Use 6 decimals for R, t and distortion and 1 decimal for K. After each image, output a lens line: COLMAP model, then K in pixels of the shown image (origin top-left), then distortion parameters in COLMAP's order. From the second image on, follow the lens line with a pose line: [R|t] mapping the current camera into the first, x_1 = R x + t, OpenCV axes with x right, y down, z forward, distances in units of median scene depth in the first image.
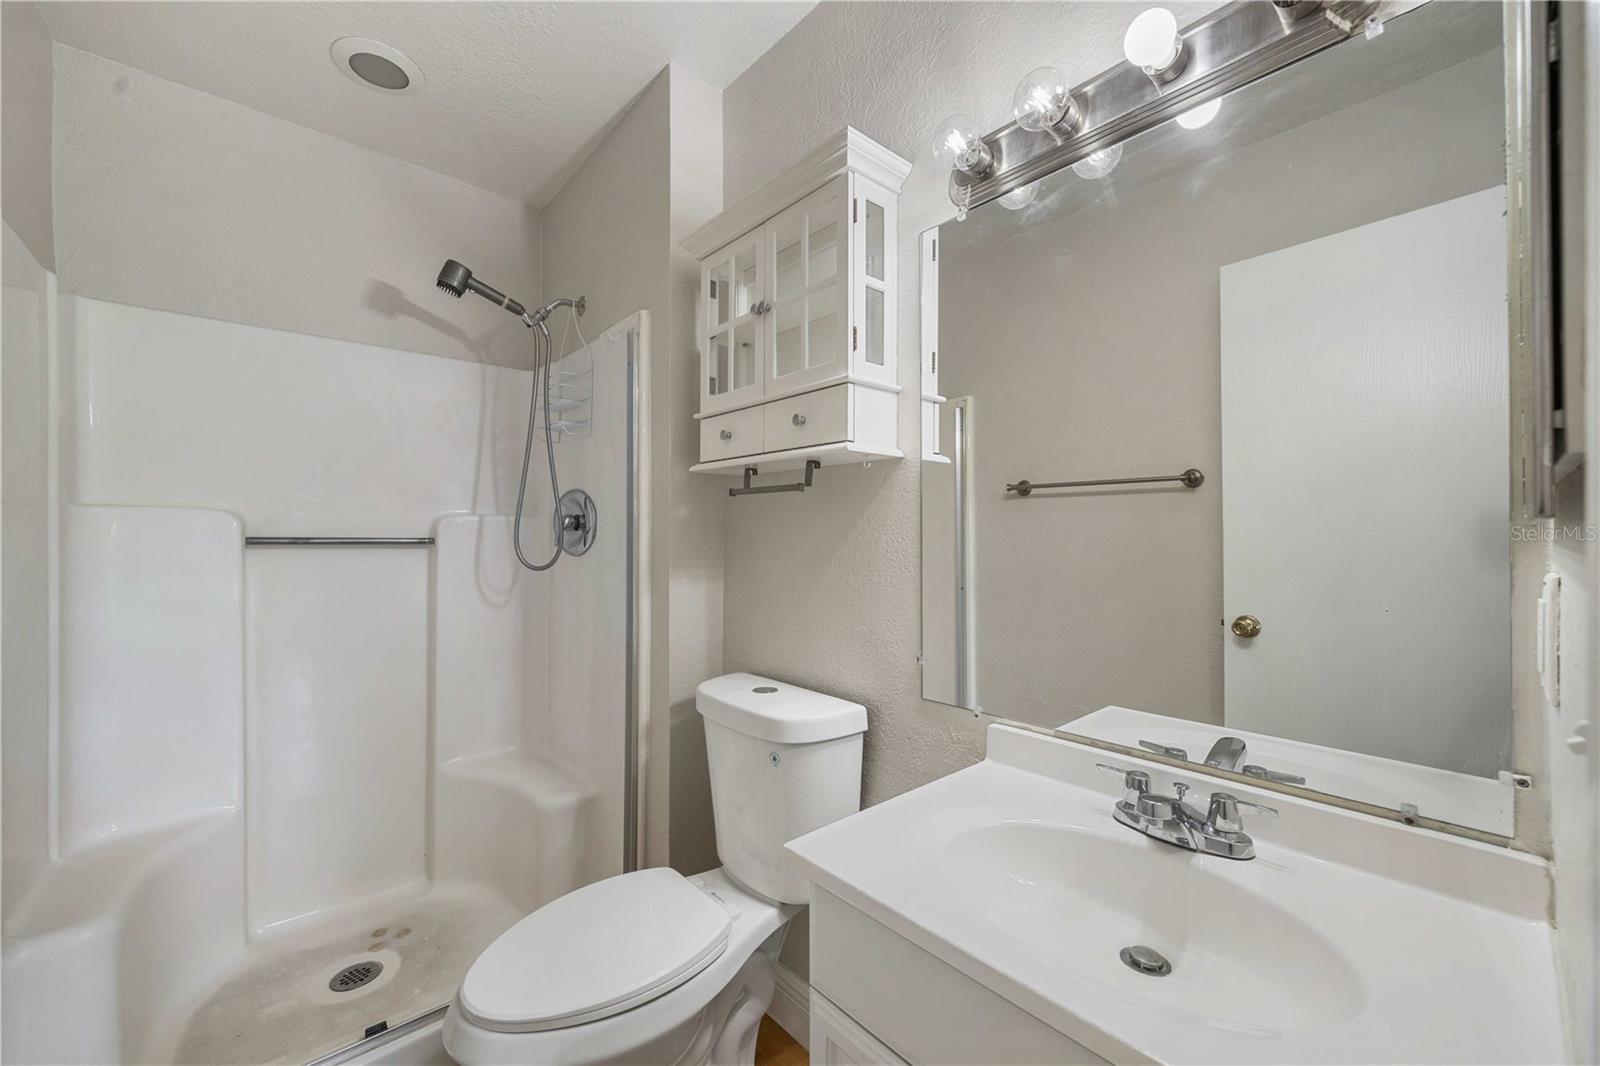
lens RADIAL K [[600.7, 0, 800.9], [0, 600.7, 536.4], [0, 0, 1]] dist [0.002895, -0.000337]
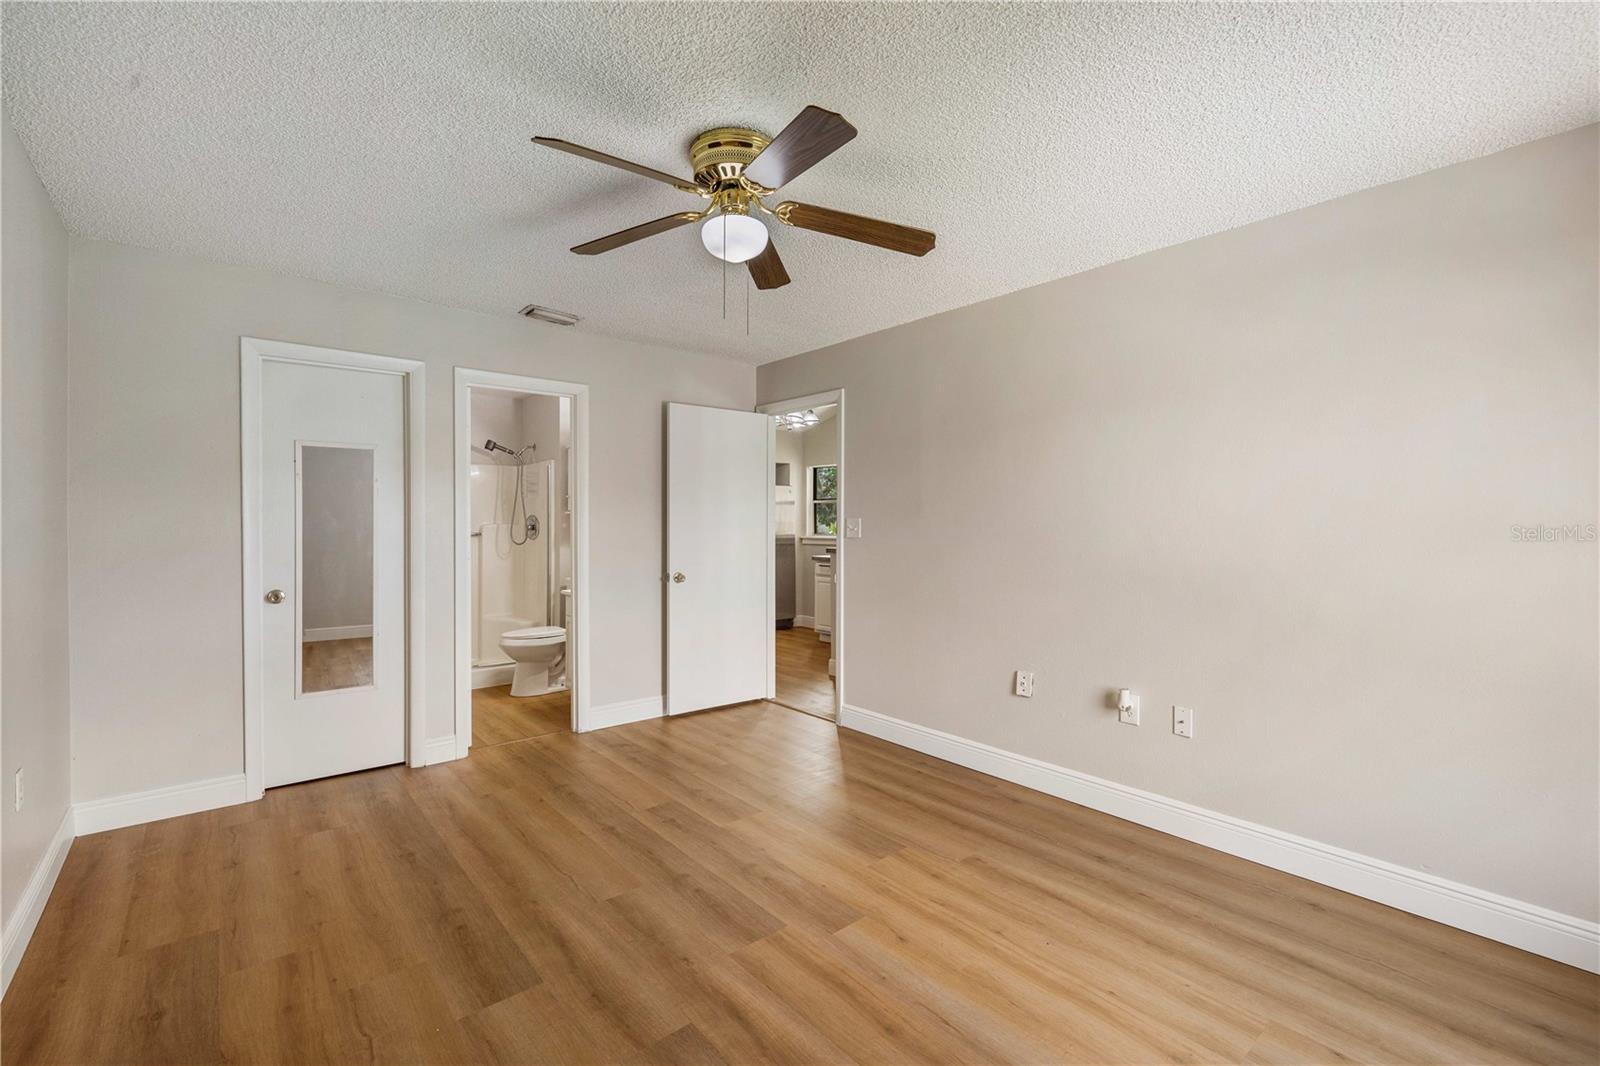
lens RADIAL K [[682.2, 0, 799.2], [0, 682.2, 528.7], [0, 0, 1]] dist [0.001042, -0.000223]
pose [[0.999509, 0.002177, -0.031252, 0.937468], [-0.001696, 0.999880, 0.015386, -0.067419], [0.031282, -0.015325, 0.999393, -2.069595]]
